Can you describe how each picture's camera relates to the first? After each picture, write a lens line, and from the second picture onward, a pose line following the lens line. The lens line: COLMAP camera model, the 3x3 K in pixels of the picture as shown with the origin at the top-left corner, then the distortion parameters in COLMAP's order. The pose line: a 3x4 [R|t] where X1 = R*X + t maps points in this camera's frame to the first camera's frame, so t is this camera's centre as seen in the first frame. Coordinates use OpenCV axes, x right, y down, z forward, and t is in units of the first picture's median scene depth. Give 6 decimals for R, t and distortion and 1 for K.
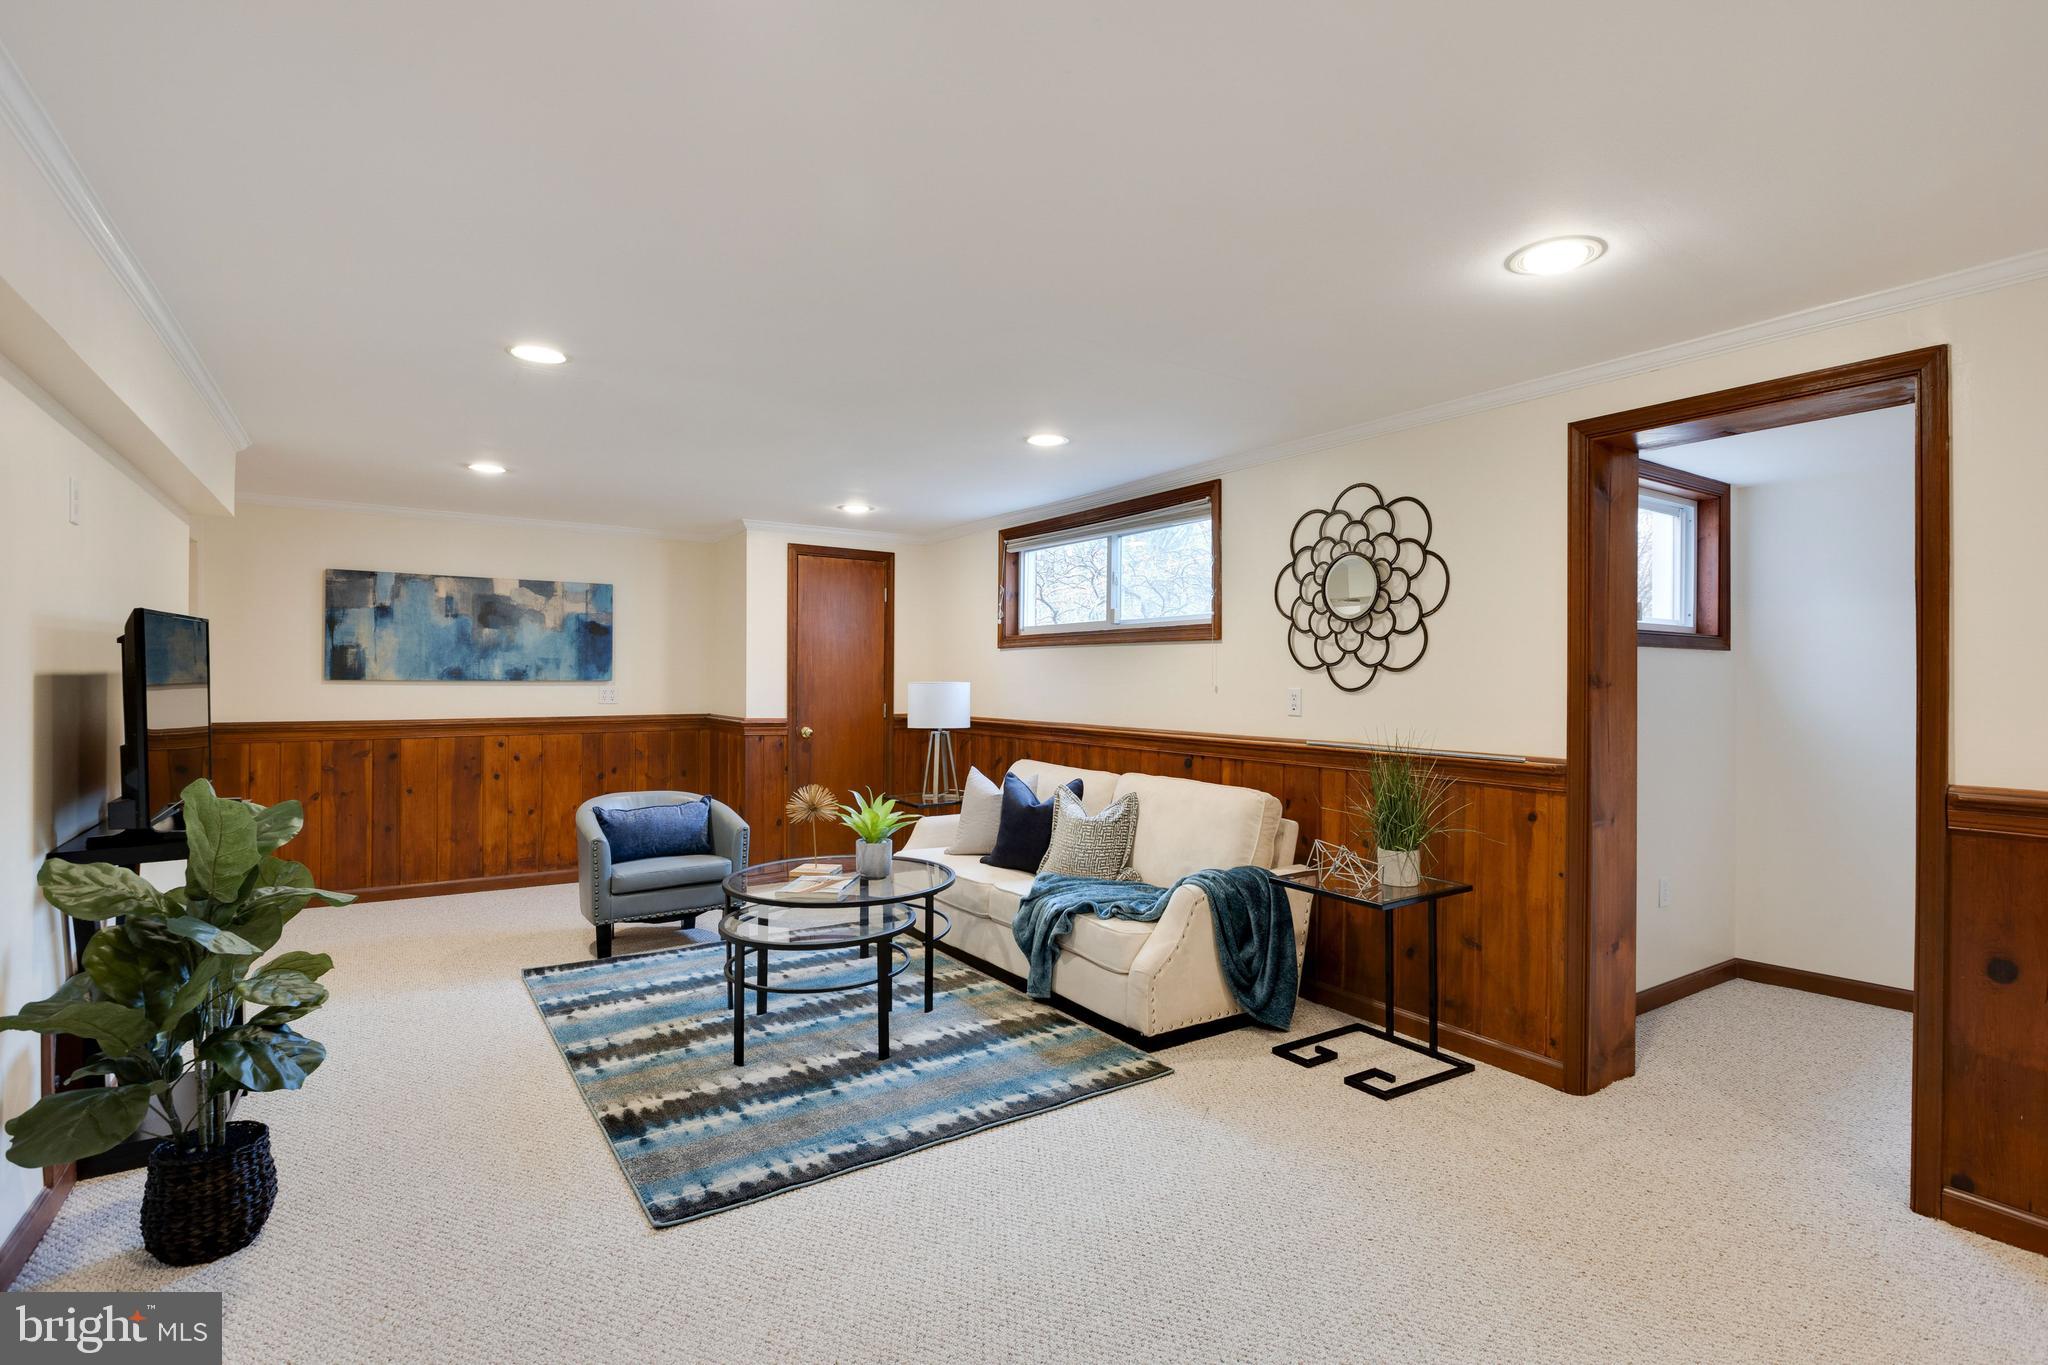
lens RADIAL K [[983.6, 0, 1033.8], [0, 983.6, 674.1], [0, 0, 1]] dist [-0.006075, -0.000161]
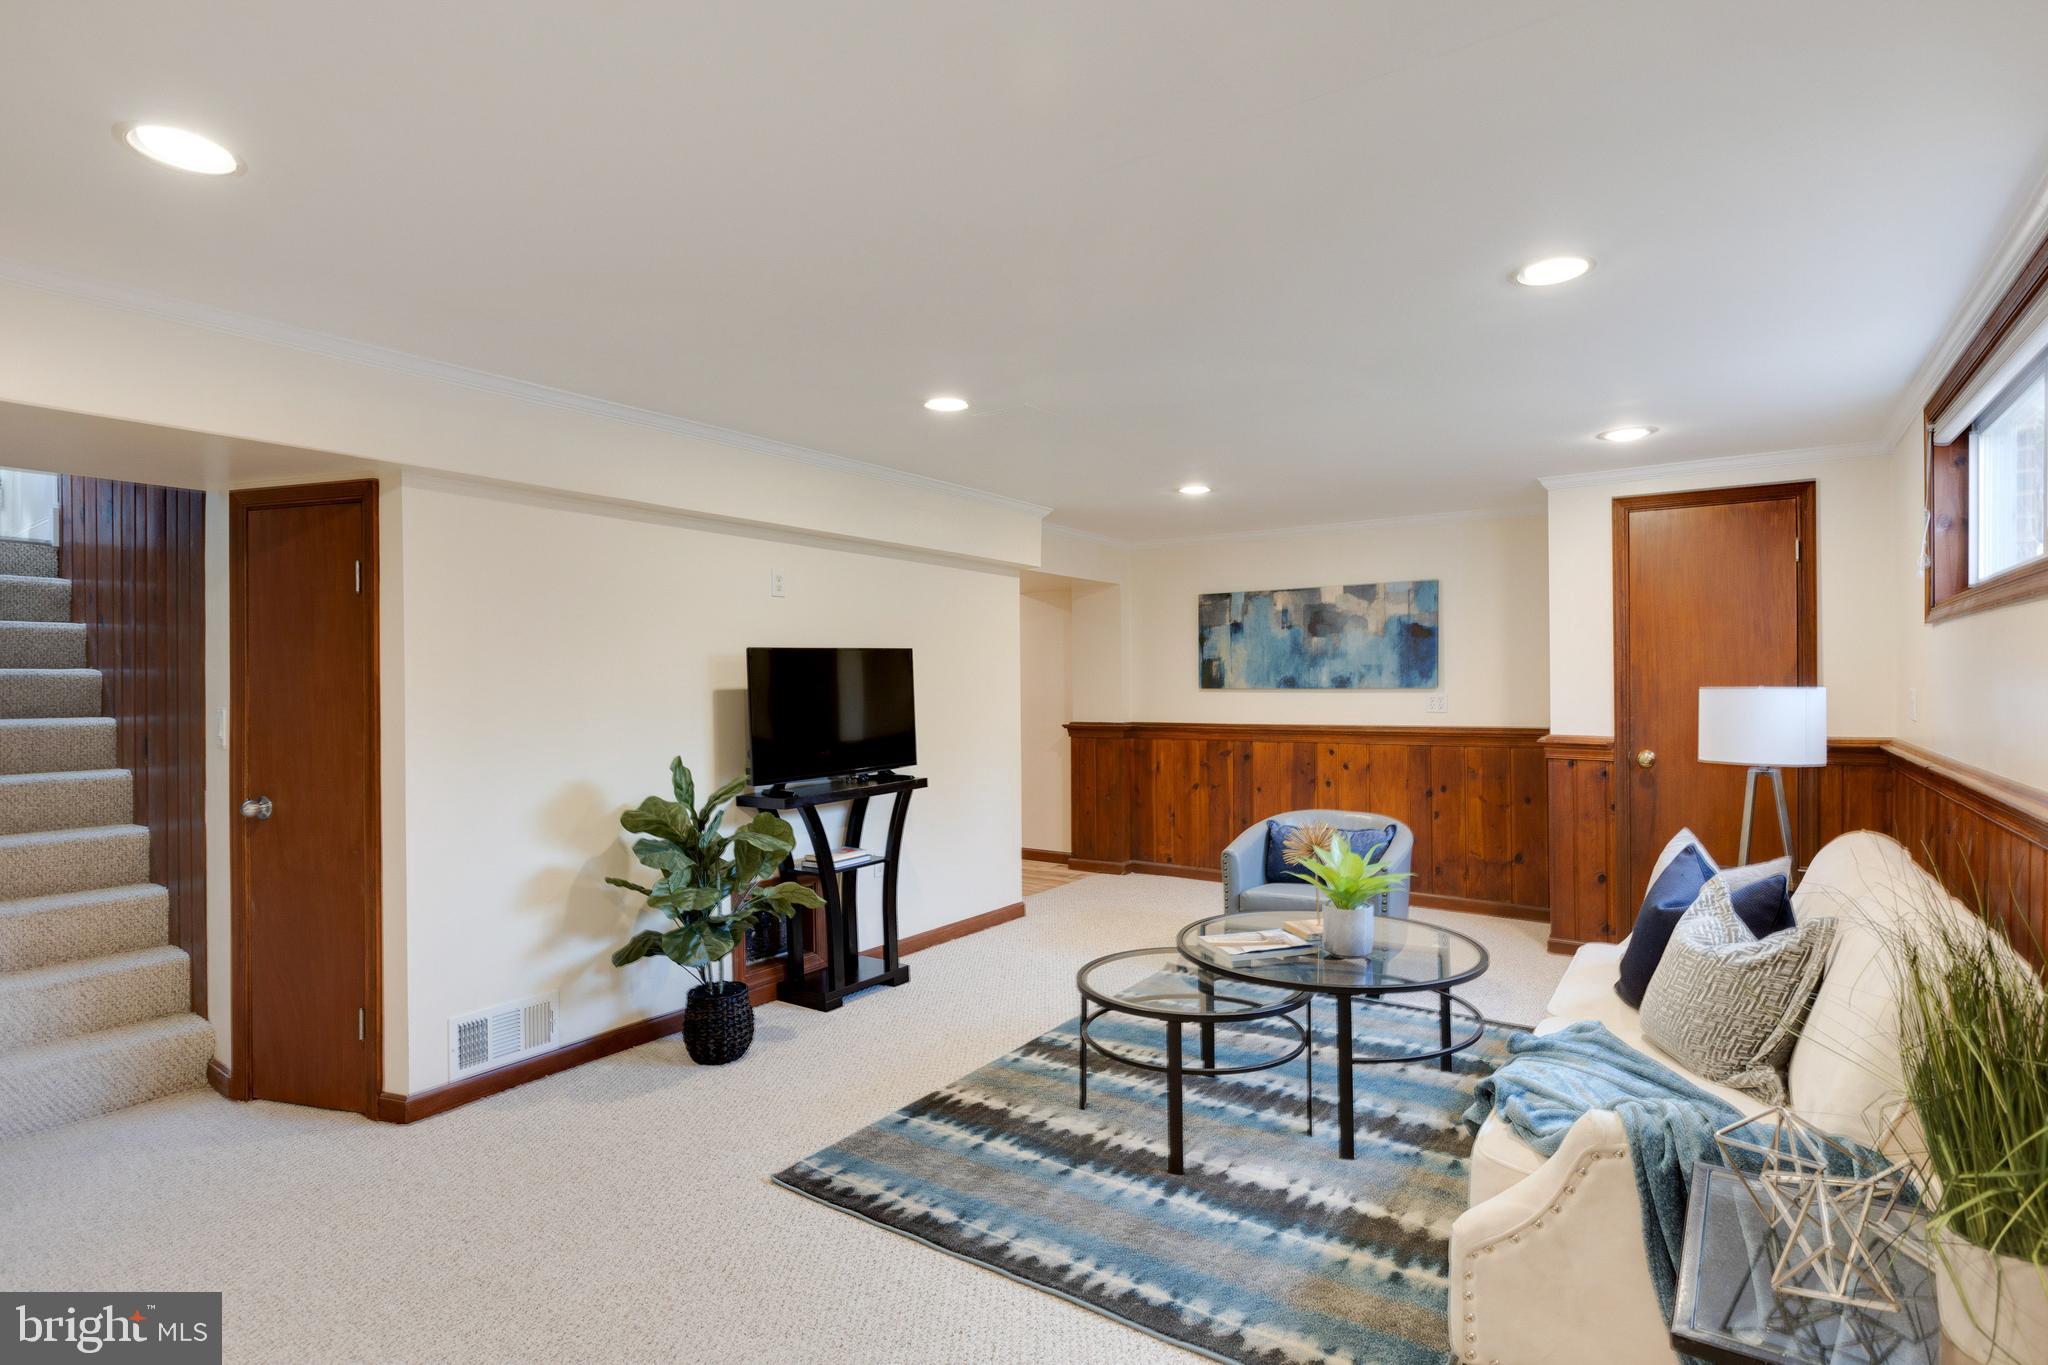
lens RADIAL K [[1012.8, 0, 1019.8], [0, 1012.8, 673.9], [0, 0, 1]] dist [0.005936, 0.000404]
pose [[0.347956, -0.018398, -0.937330, 0.420879], [0.011716, 0.999815, -0.015275, 0.005458], [0.937437, -0.005667, 0.348108, 0.451867]]
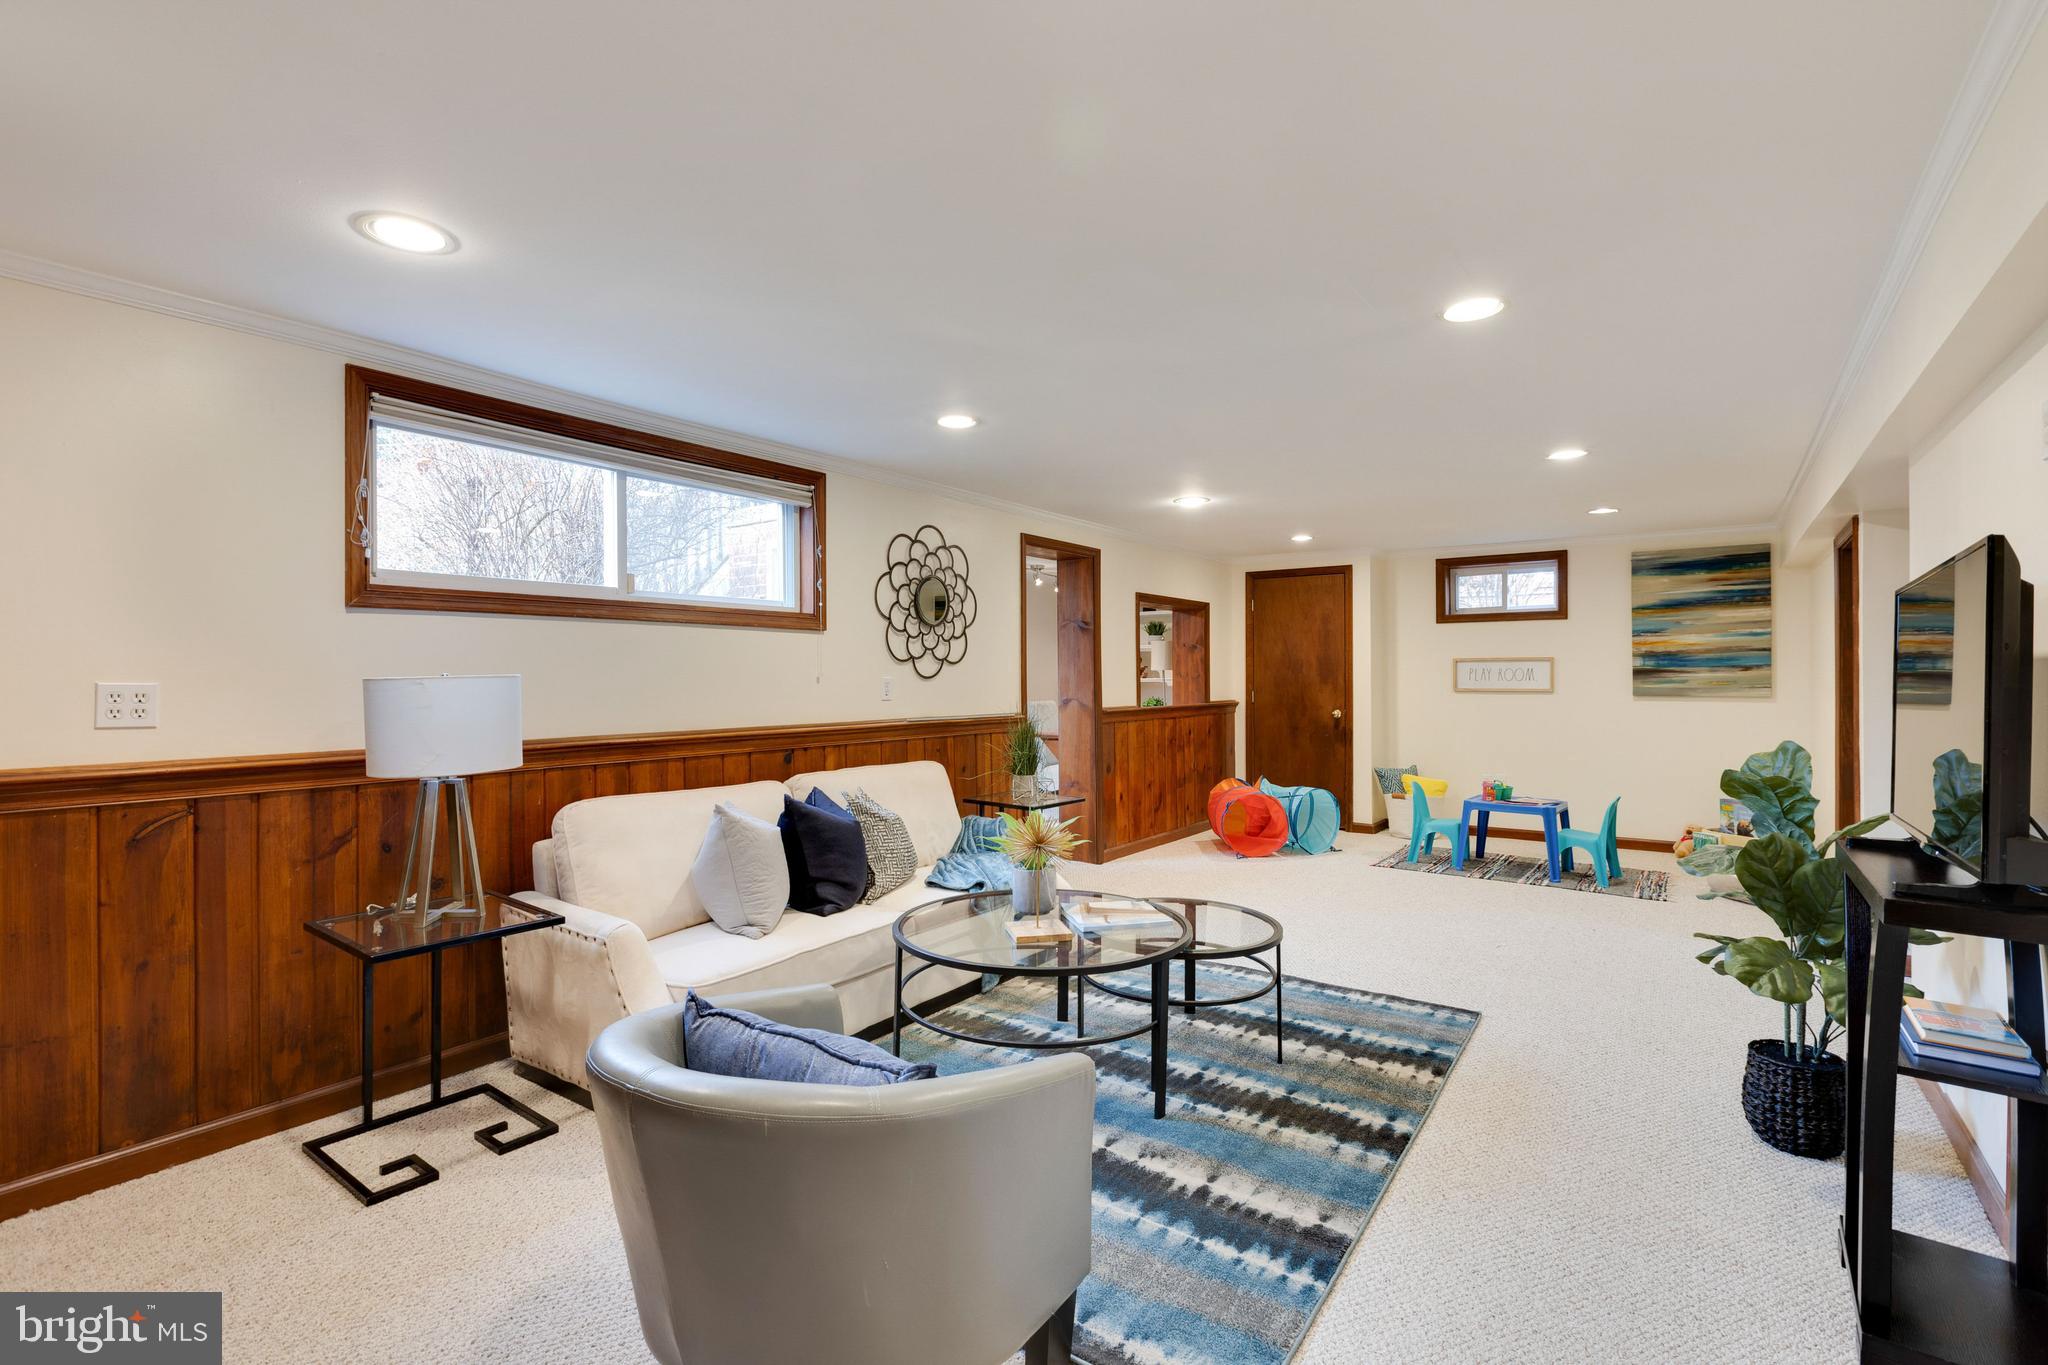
lens RADIAL K [[915.3, 0, 1041.8], [0, 915.3, 672.2], [0, 0, 1]] dist [0.001909, -0.000479]
pose [[-0.361147, 0.004300, 0.932499, -0.778539], [0.003387, 0.999989, -0.003299, 0.011595], [-0.932503, 0.001967, -0.361158, 1.134304]]
